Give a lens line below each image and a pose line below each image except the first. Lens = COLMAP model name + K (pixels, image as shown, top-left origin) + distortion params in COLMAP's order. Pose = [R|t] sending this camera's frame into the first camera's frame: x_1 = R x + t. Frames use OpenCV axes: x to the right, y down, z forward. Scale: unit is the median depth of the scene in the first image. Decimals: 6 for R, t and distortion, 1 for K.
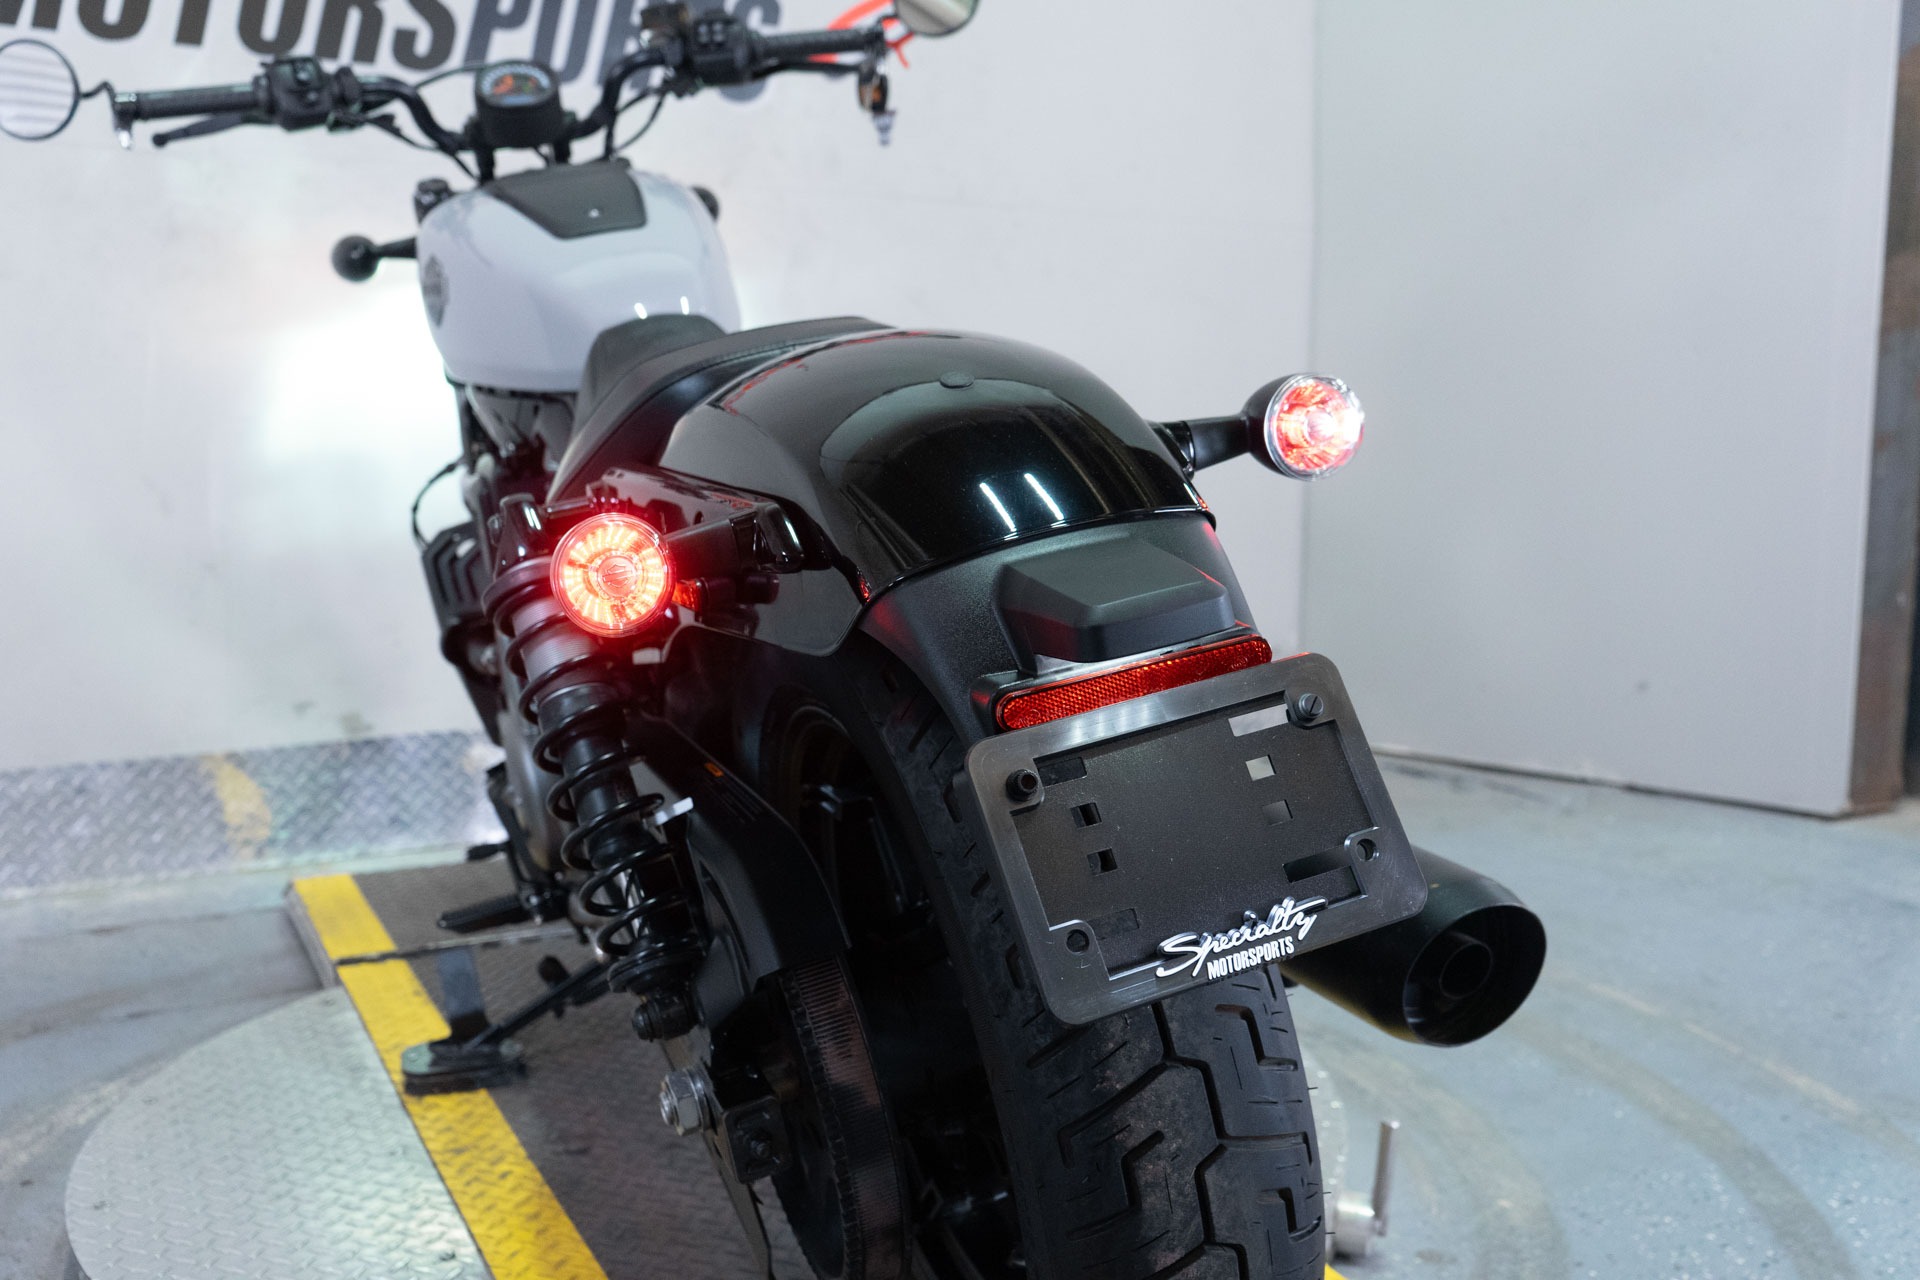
lens RADIAL K [[1856.5, 0, 916.5], [0, 1856.5, 641.1], [0, 0, 1]] dist [0.006330, 0.000000]
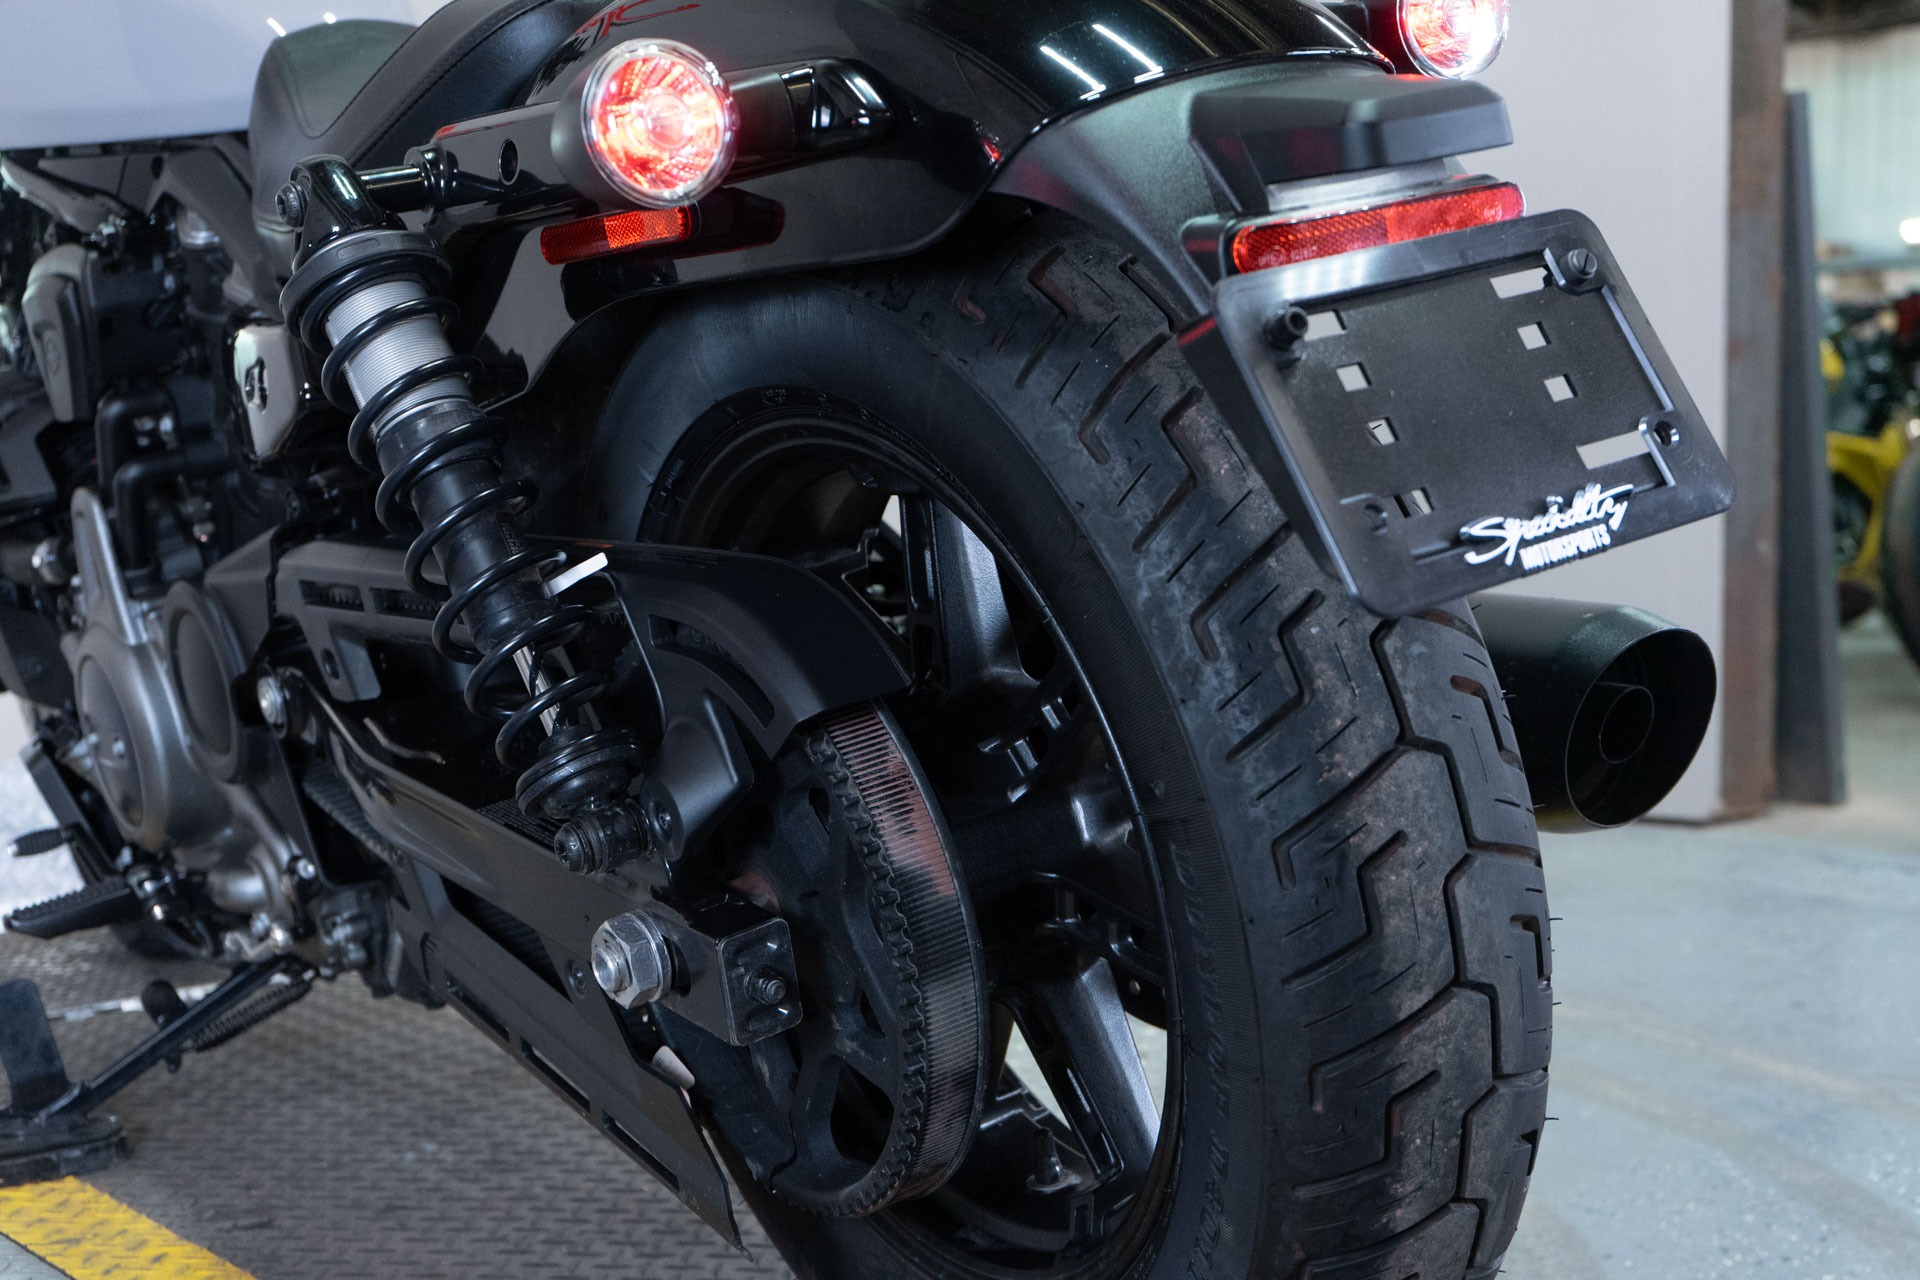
lens RADIAL K [[2581.5, 0, 937.9], [0, 2581.5, 646.0], [0, 0, 1]] dist [0.058306, 0.000000]
pose [[0.971961, -0.027653, 0.233511, -0.299253], [0.039958, 0.998041, -0.048132, 0.225314], [-0.231722, 0.056113, 0.971162, -0.006782]]
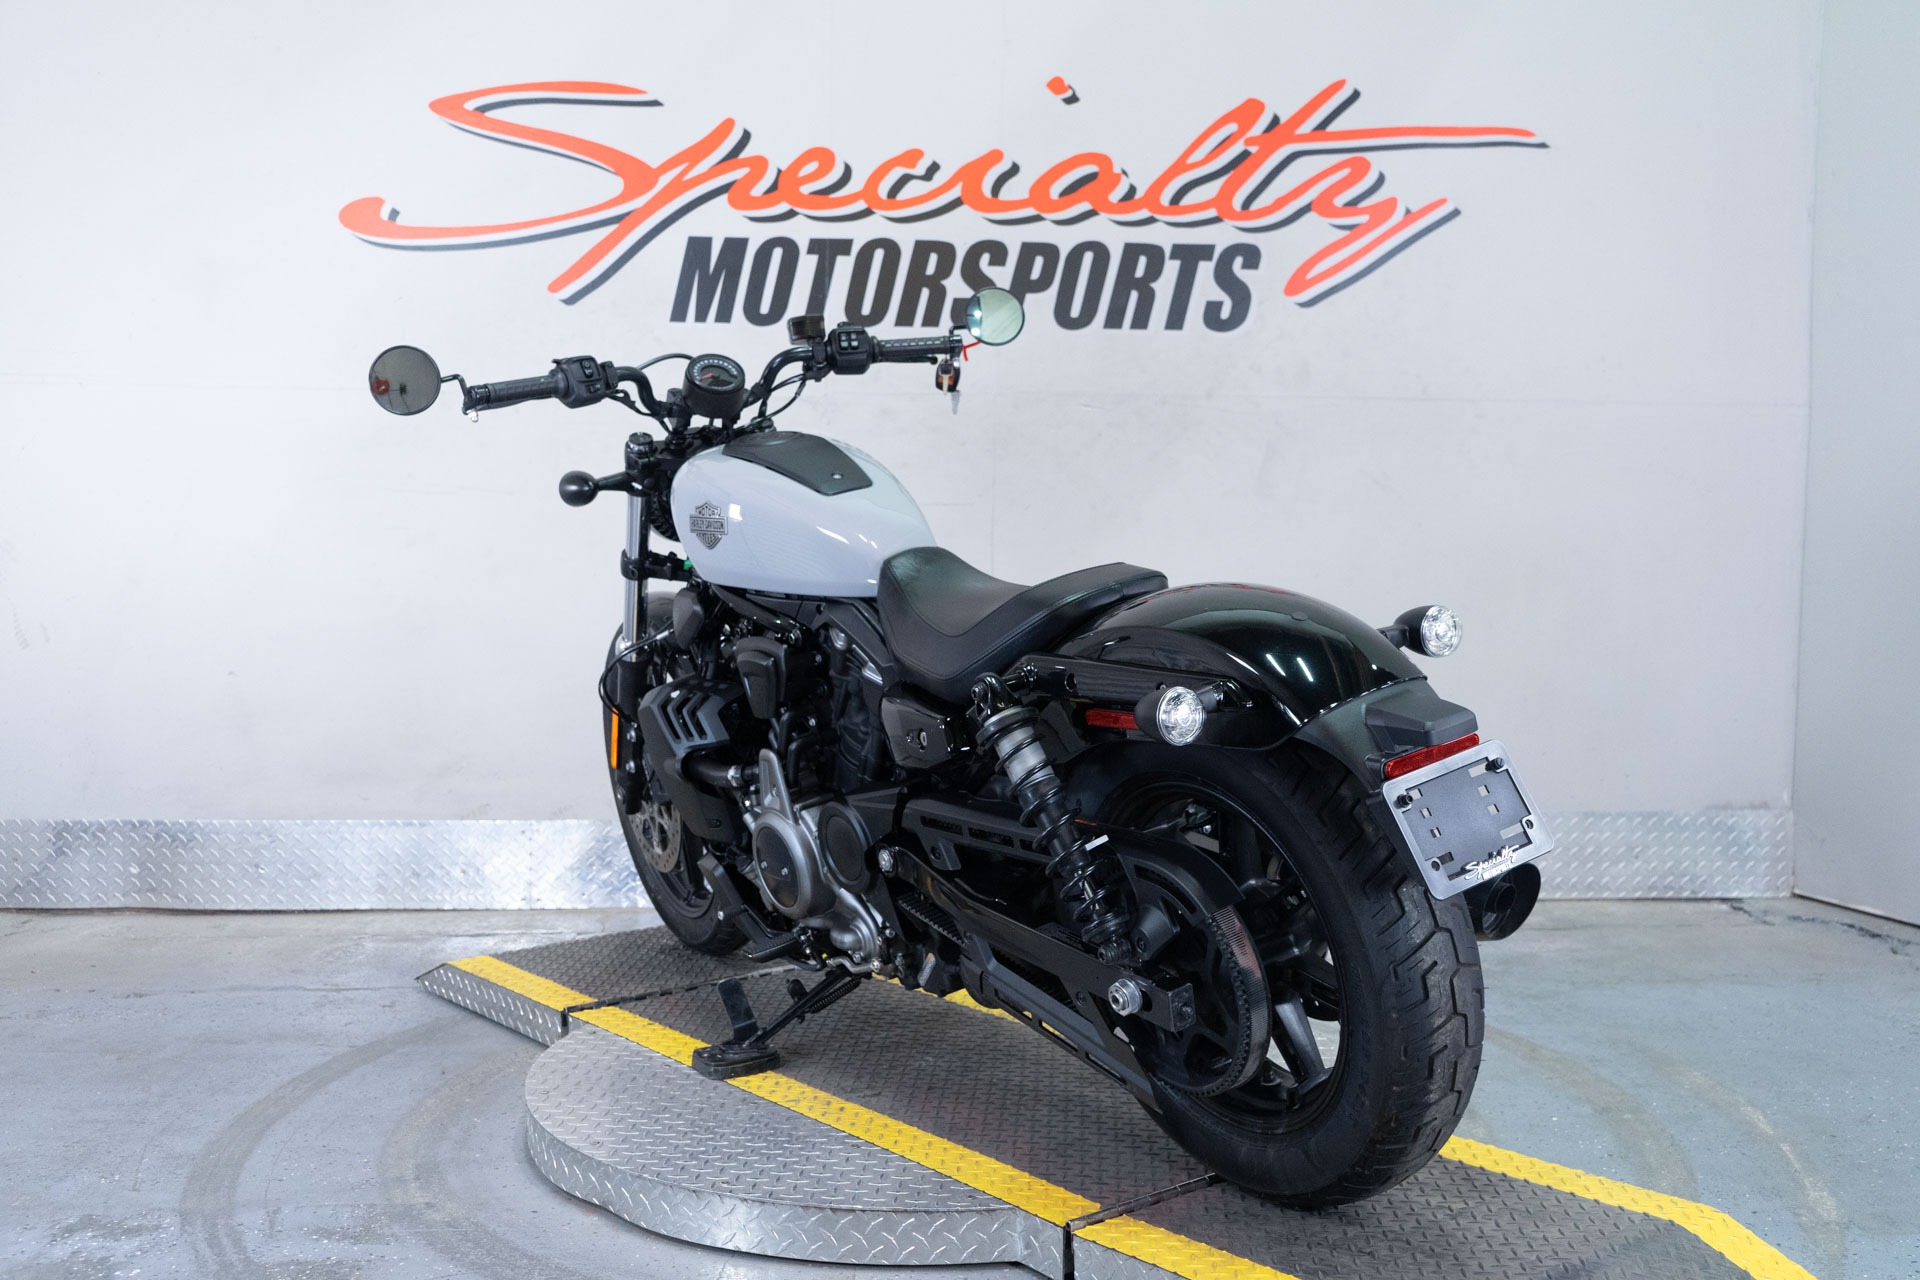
lens RADIAL K [[1892.2, 0, 947.8], [0, 1892.2, 629.1], [0, 0, 1]] dist [0.004372, 0.000000]
pose [[0.969972, -0.019271, 0.242452, -0.939039], [0.036561, 0.997082, -0.067014, 0.001488], [-0.240453, 0.073866, 0.967846, -1.028788]]
